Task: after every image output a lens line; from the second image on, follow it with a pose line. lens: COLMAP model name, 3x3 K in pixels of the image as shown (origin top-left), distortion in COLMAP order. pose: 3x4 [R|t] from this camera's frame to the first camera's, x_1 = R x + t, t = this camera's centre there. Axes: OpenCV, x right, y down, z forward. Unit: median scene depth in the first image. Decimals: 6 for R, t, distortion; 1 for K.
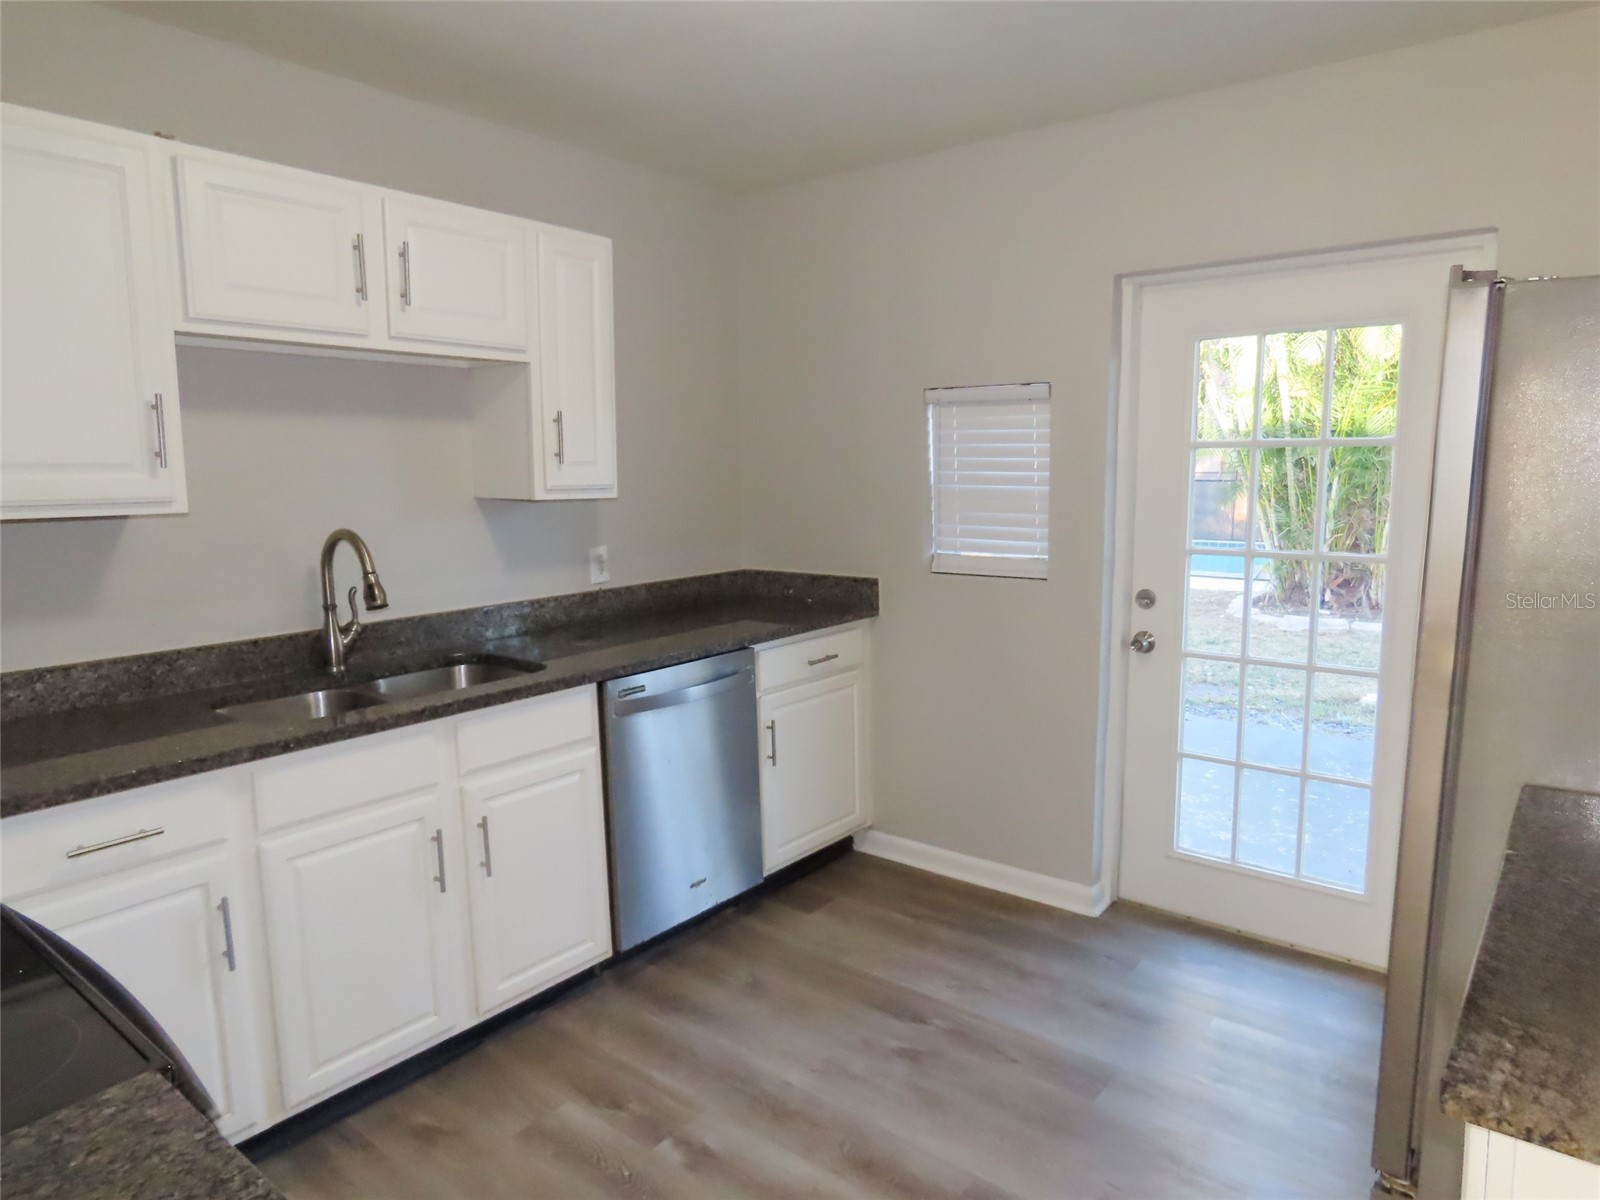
lens RADIAL K [[1008.0, 0, 794.0], [0, 1008.0, 603.6], [0, 0, 1]] dist [-0.009645, 0.003006]
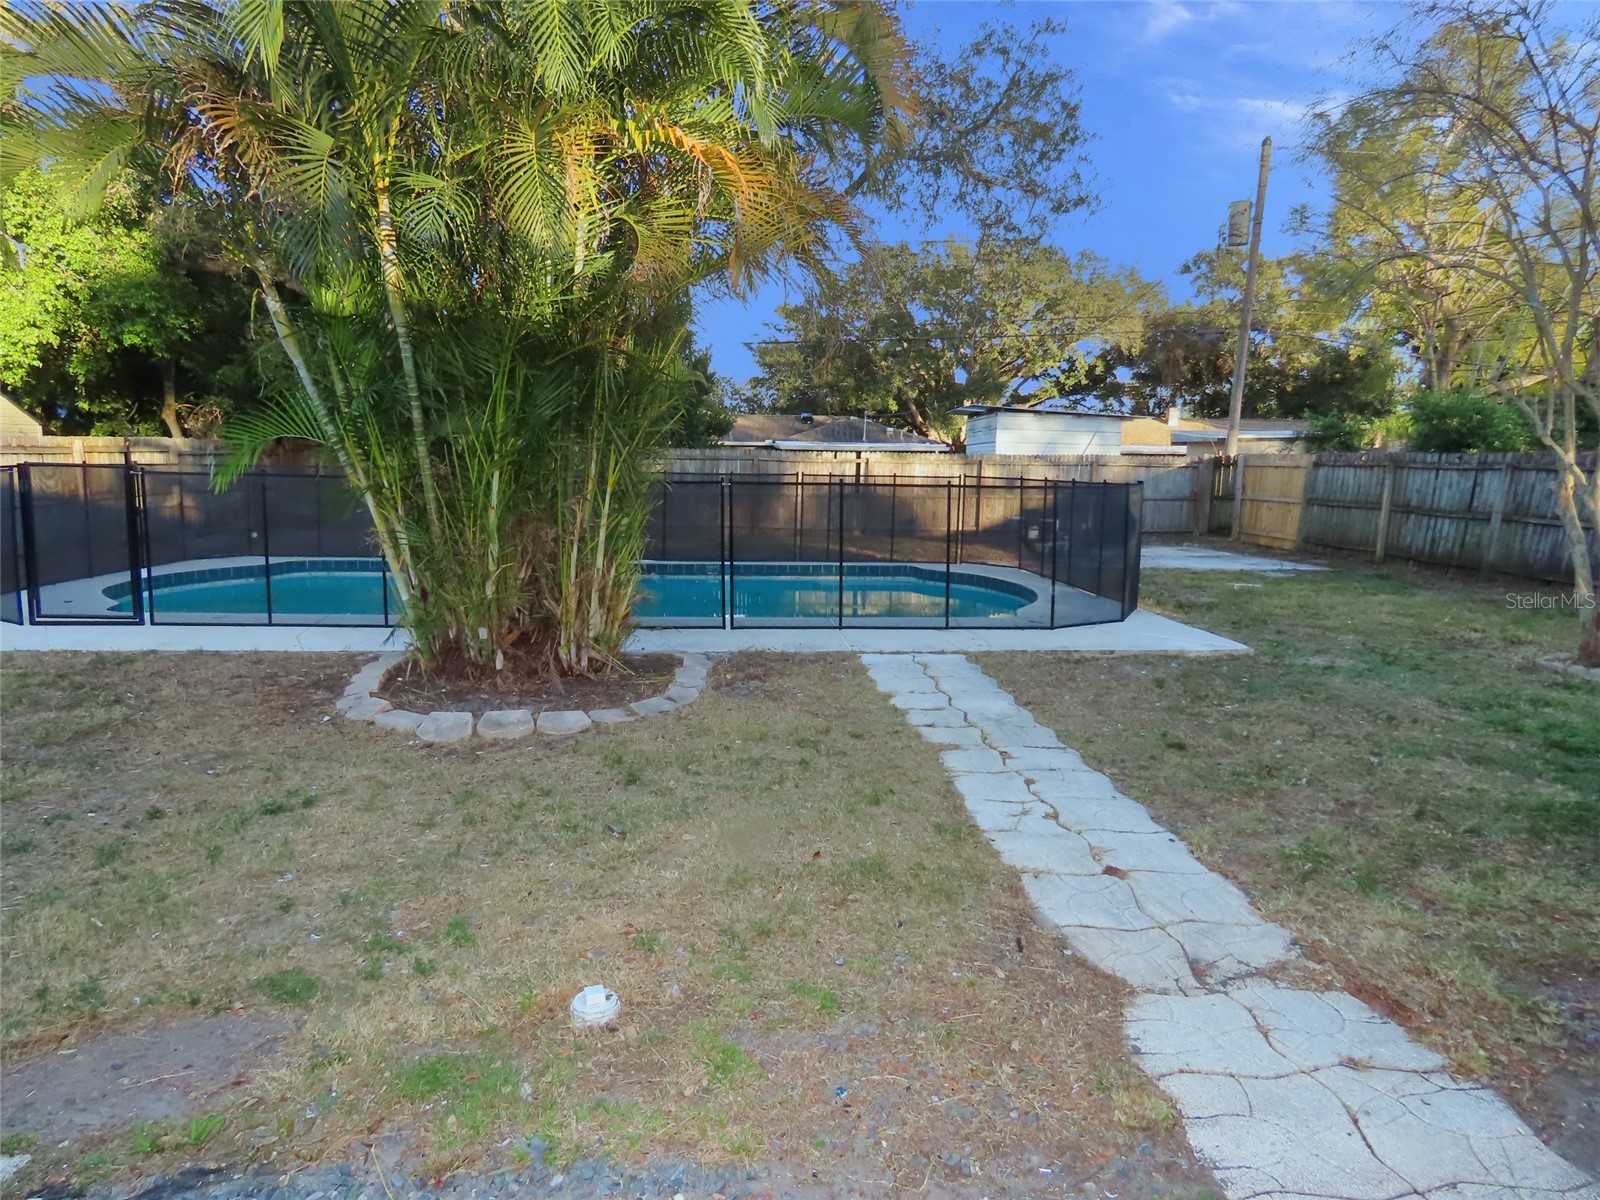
lens RADIAL K [[1008.0, 0, 795.0], [0, 1008.0, 605.2], [0, 0, 1]] dist [-0.009645, 0.003006]
pose [[0.710900, -0.072167, 0.699580, 0.226546], [0.074514, 0.996851, 0.027113, -0.046191], [-0.699334, 0.032854, 0.714039, 0.423962]]
